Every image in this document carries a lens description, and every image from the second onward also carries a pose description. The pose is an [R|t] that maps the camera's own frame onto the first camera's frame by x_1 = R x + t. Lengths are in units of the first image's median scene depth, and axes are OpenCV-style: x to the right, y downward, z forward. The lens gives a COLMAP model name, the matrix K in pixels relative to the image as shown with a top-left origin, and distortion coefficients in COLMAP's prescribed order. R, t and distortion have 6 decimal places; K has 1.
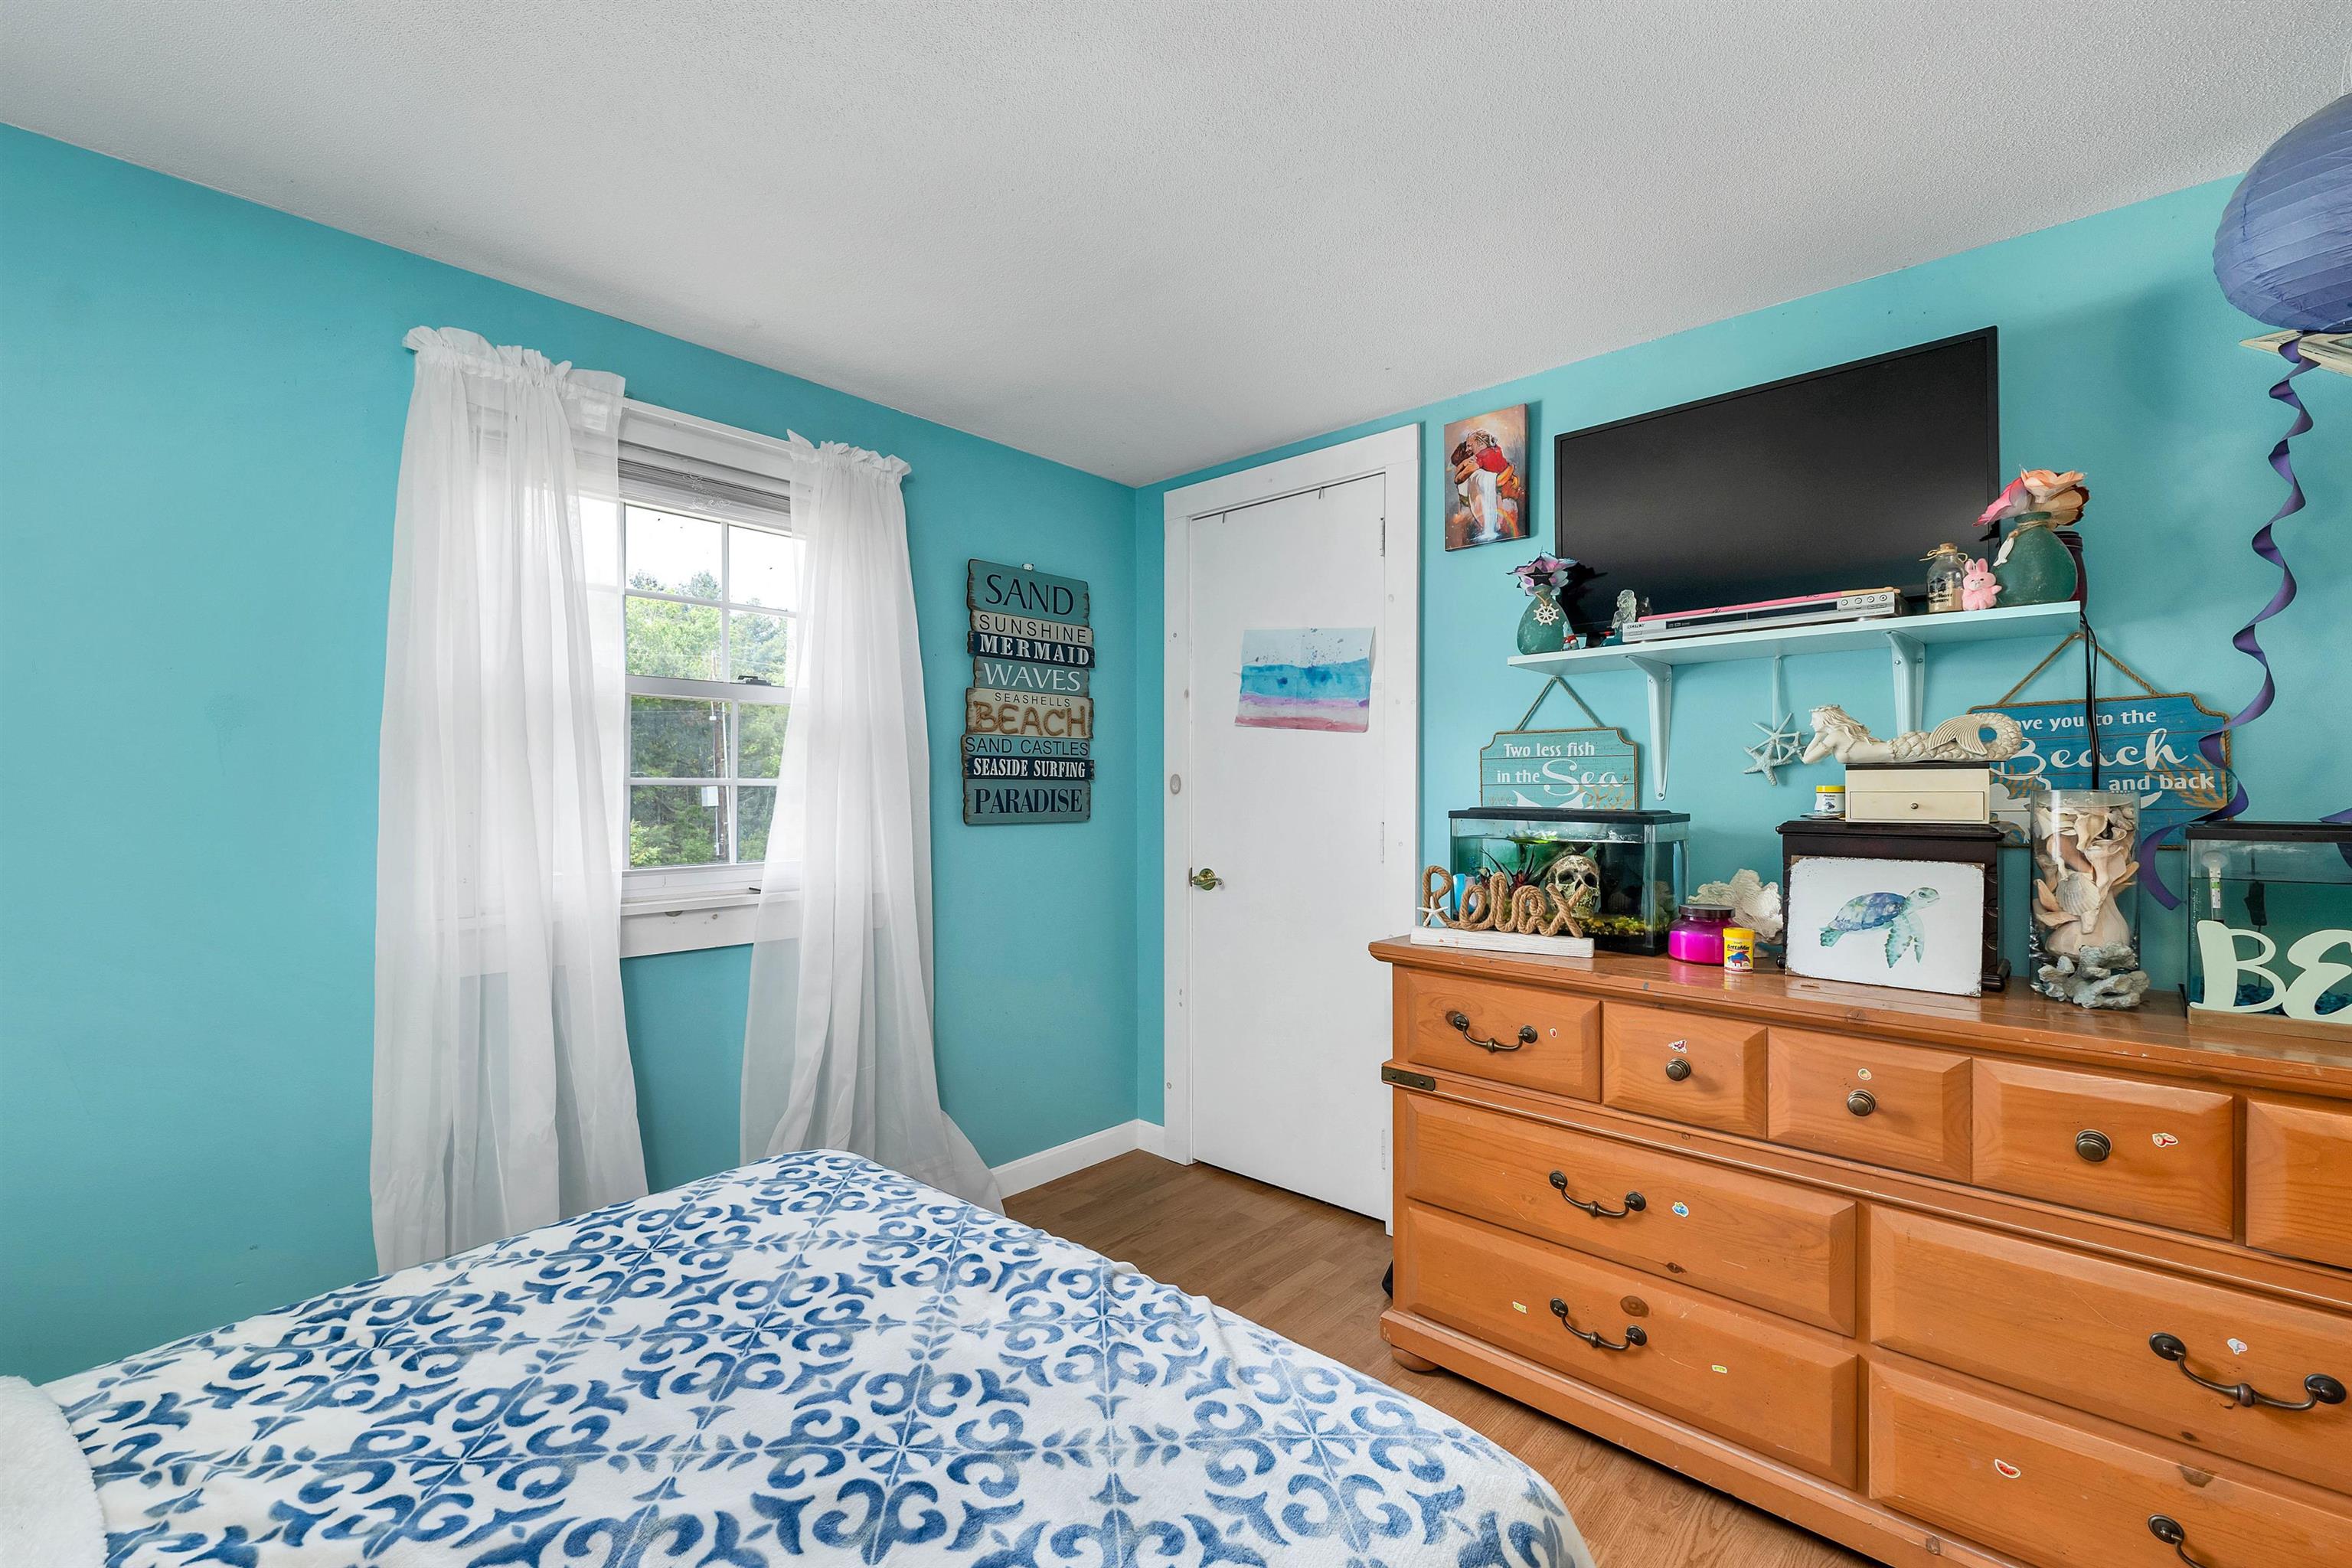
lens RADIAL K [[980.0, 0, 1155.7], [0, 980.0, 794.9], [0, 0, 1]] dist [0.000673, -0.000114]
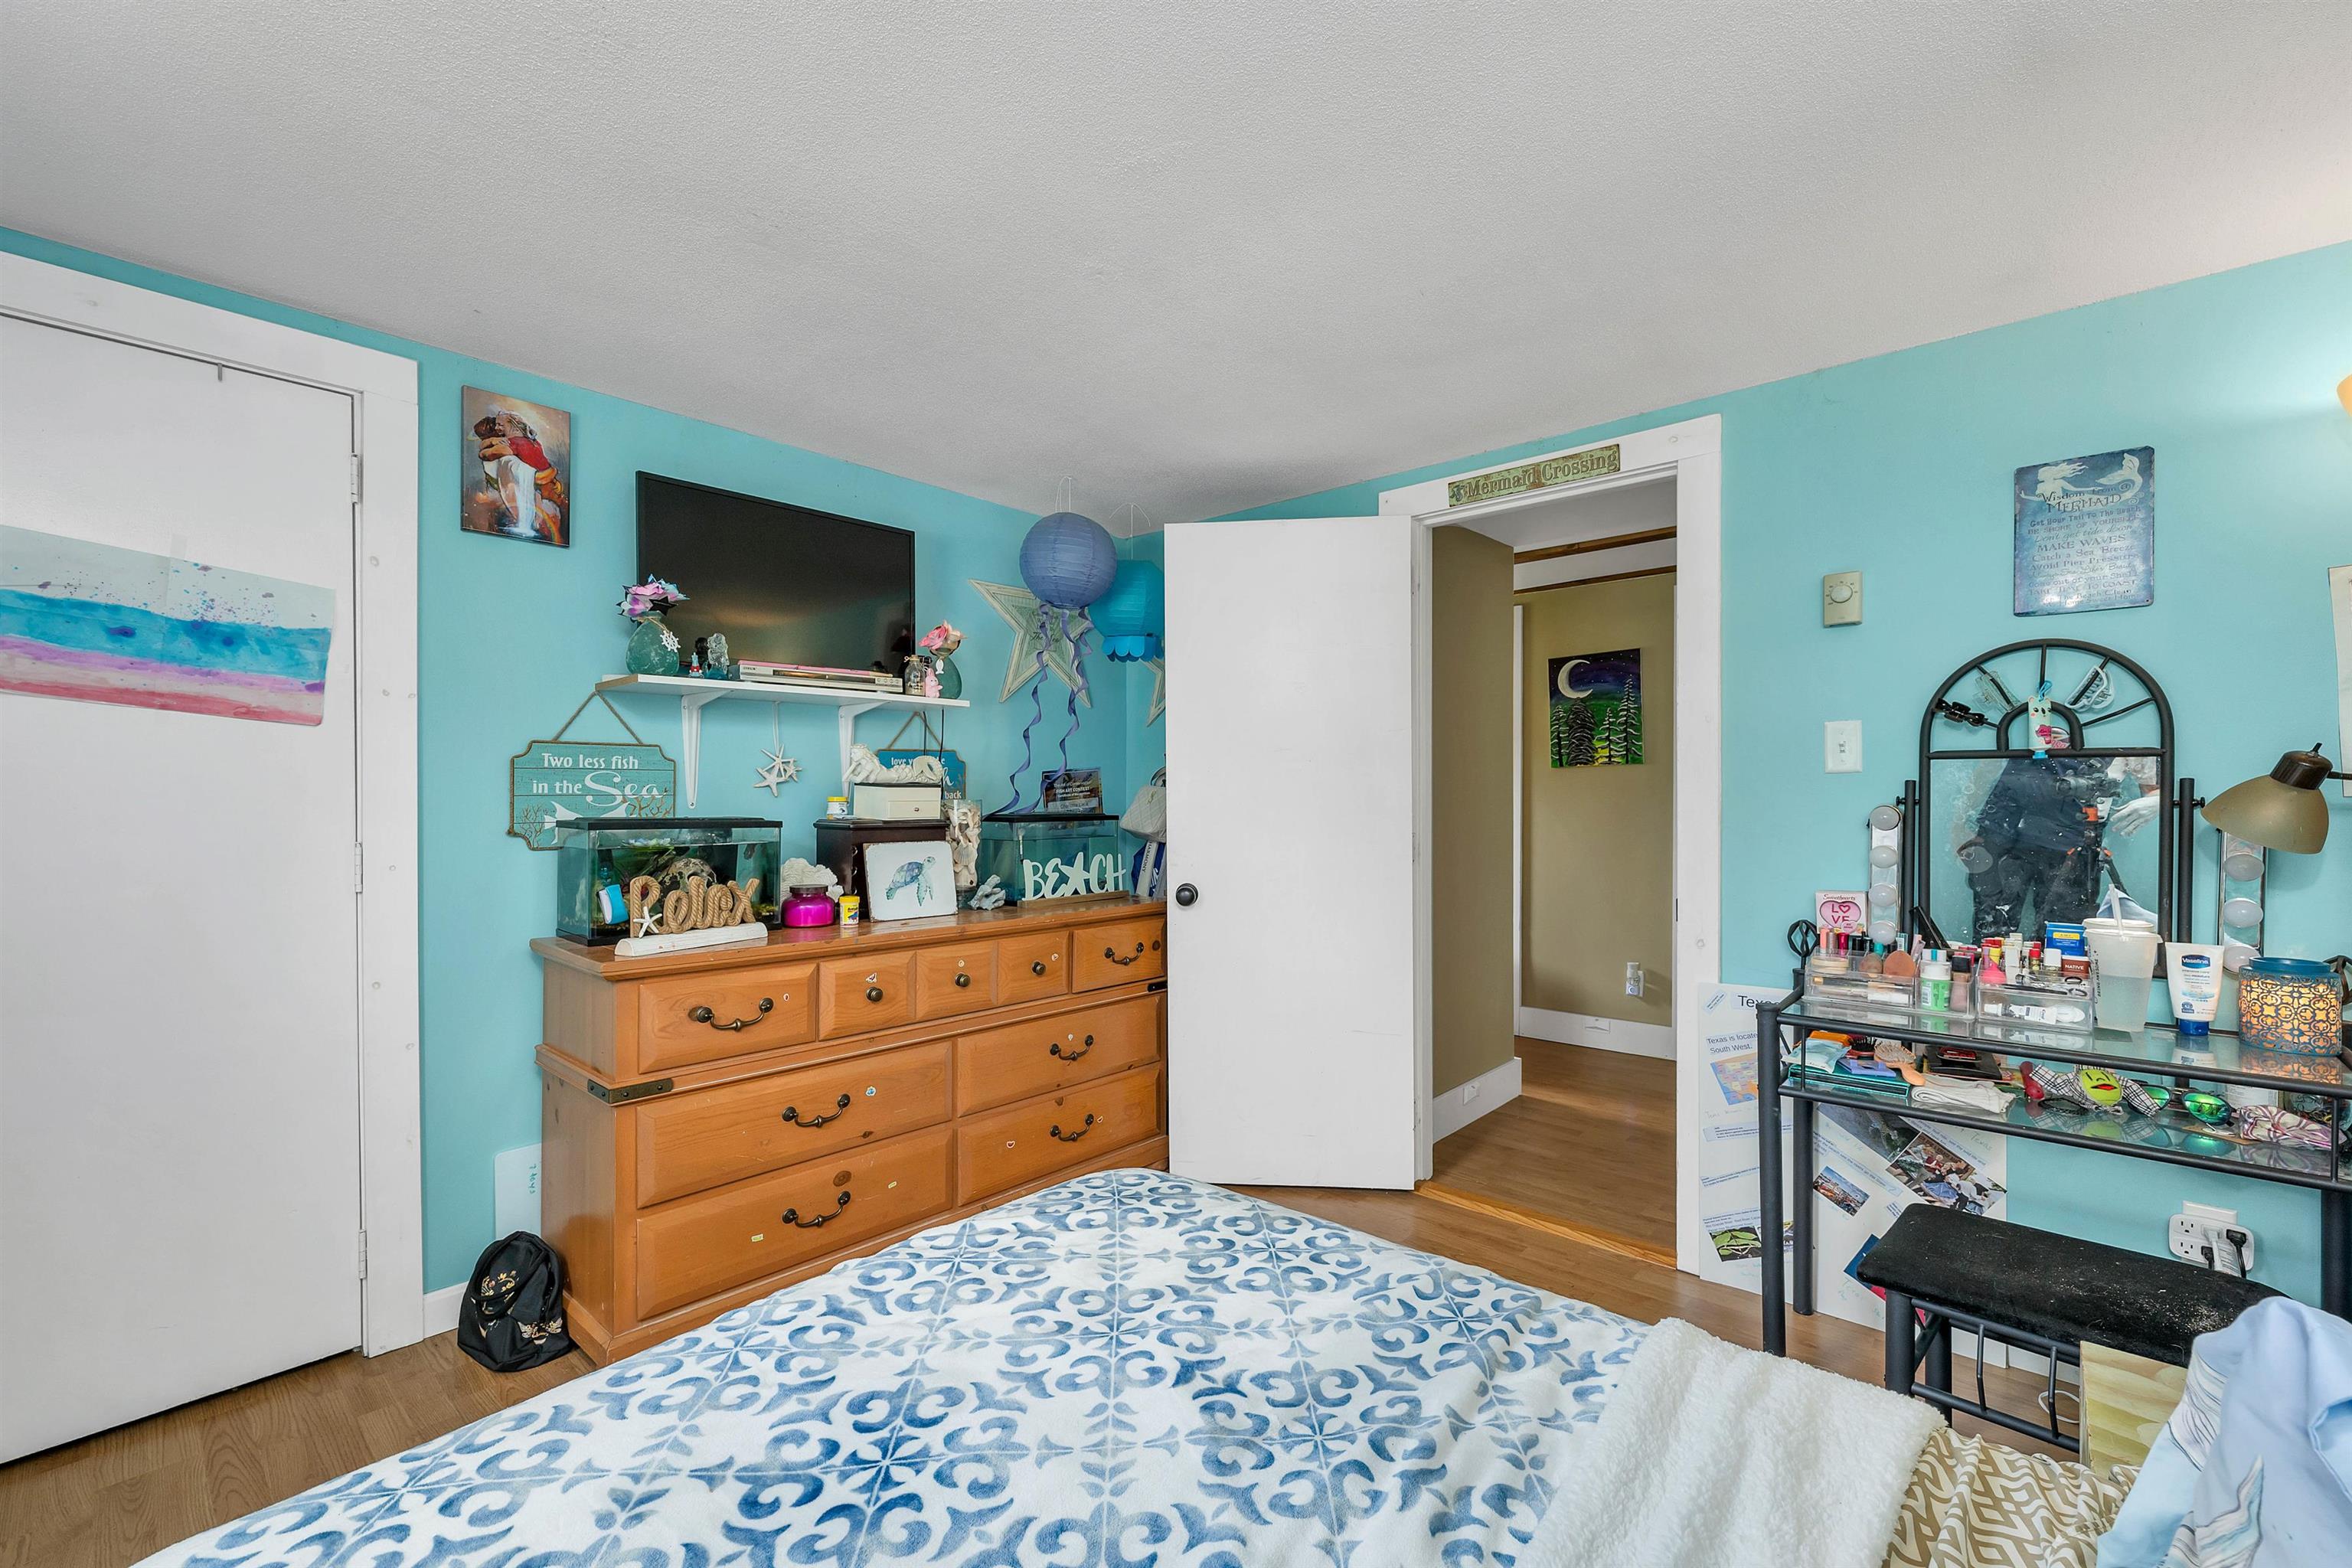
lens RADIAL K [[982.8, 0, 1174.6], [0, 982.8, 820.4], [0, 0, 1]] dist [0.000430, -0.000273]
pose [[-0.008725, -0.026292, 0.999616, -0.742202], [0.005725, 0.999637, 0.026342, -0.009437], [-0.999946, 0.005953, -0.008571, 0.462301]]
